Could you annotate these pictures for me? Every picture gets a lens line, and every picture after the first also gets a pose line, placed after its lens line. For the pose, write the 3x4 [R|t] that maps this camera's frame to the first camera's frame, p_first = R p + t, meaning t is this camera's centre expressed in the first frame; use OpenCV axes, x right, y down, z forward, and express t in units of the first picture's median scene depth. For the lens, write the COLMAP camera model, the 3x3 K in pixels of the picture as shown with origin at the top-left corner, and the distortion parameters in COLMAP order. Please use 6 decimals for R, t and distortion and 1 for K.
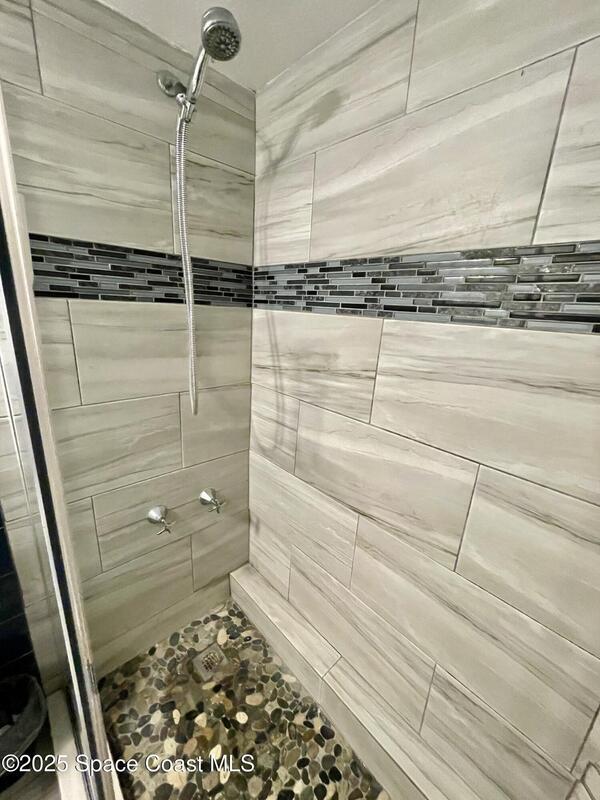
lens RADIAL K [[322.8, 0, 299.0], [0, 322.8, 398.6], [0, 0, 1]] dist [-0.001399, -0.000719]
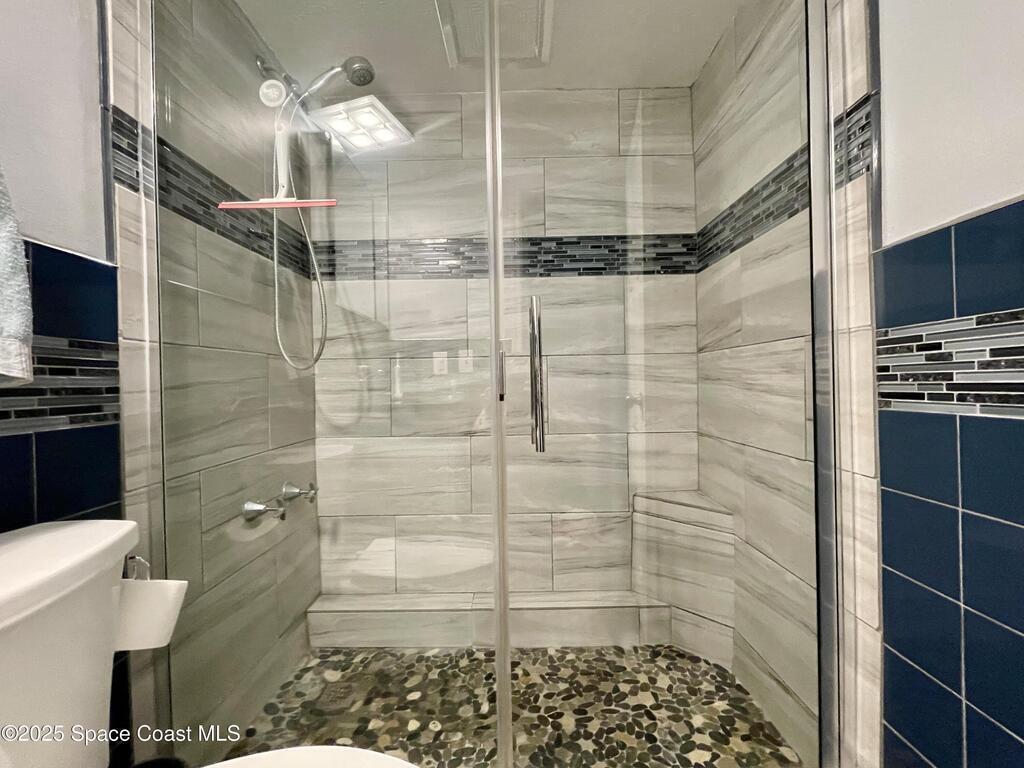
lens RADIAL K [[431.2, 0, 510.4], [0, 431.2, 383.9], [0, 0, 1]] dist [-0.002494, -0.000617]
pose [[0.682838, -0.072655, 0.726948, -0.788695], [0.252966, 0.957002, -0.141968, 0.397320], [-0.685376, 0.280835, 0.671857, -0.220817]]
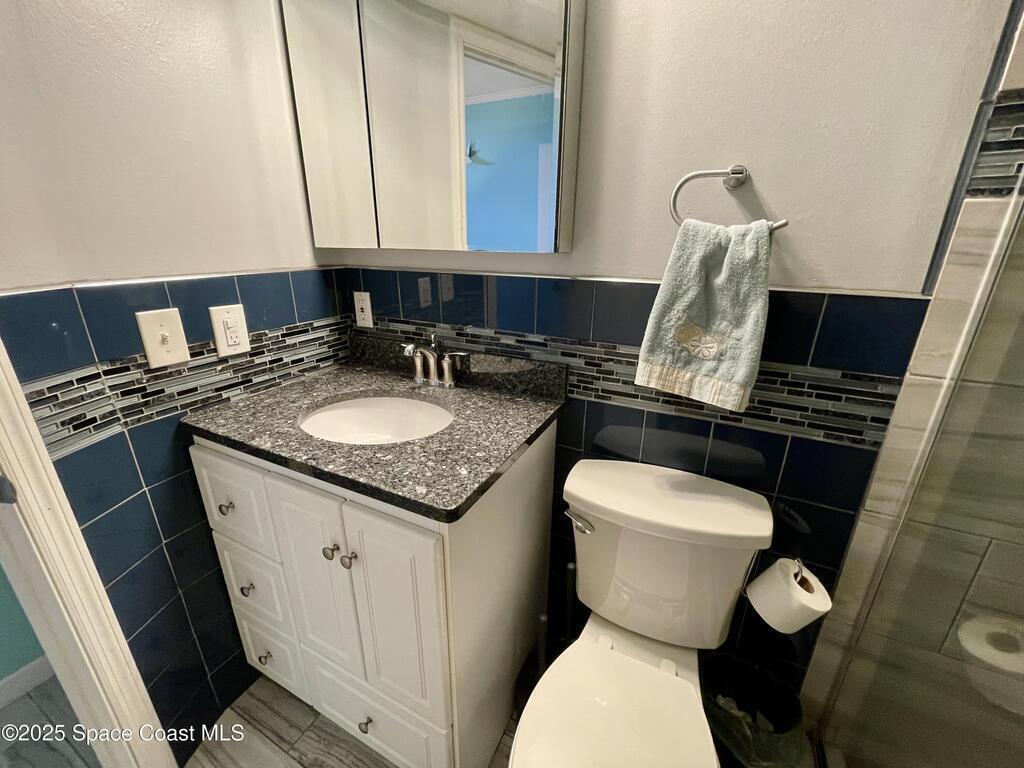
lens RADIAL K [[413.2, 0, 510.7], [0, 413.2, 384.2], [0, 0, 1]] dist [-0.001399, -0.000719]
pose [[0.347941, 0.259275, -0.900952, -0.311486], [-0.242211, 0.953233, 0.180780, 0.100096], [0.905688, 0.155319, 0.394468, -0.148990]]
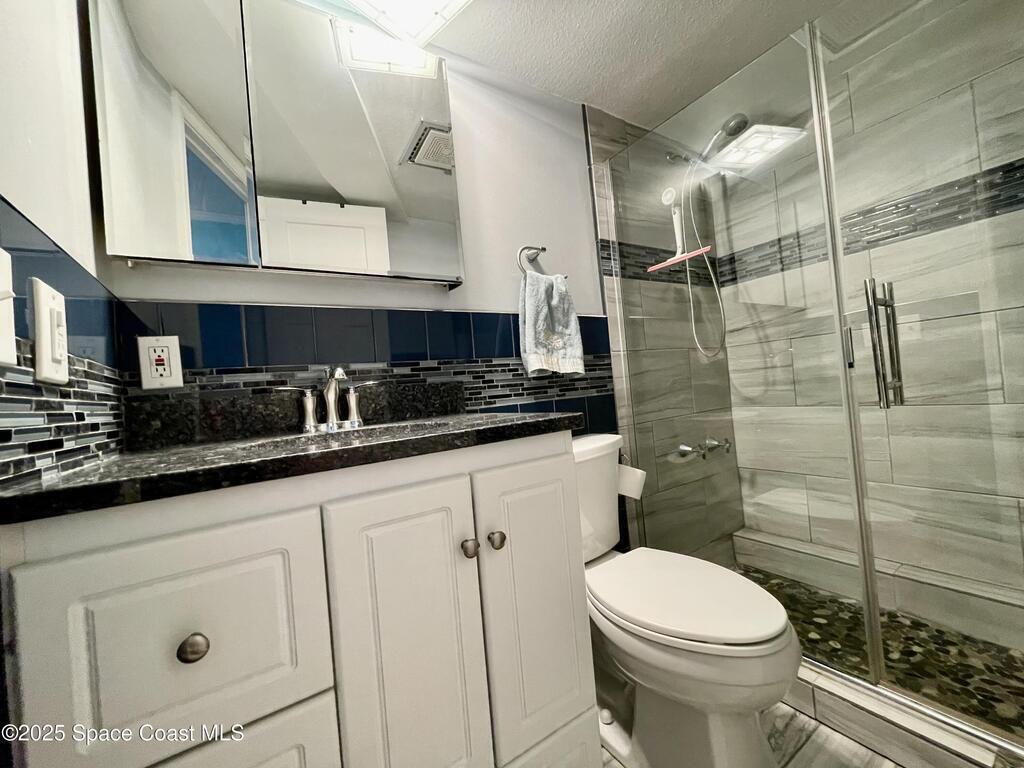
lens RADIAL K [[413.2, 0, 510.7], [0, 413.2, 384.2], [0, 0, 1]] dist [-0.001399, -0.000719]
pose [[0.973579, -0.145924, -0.175643, -0.808944], [0.090287, 0.952493, -0.290871, 0.546486], [0.209743, 0.267327, 0.940502, -0.692272]]
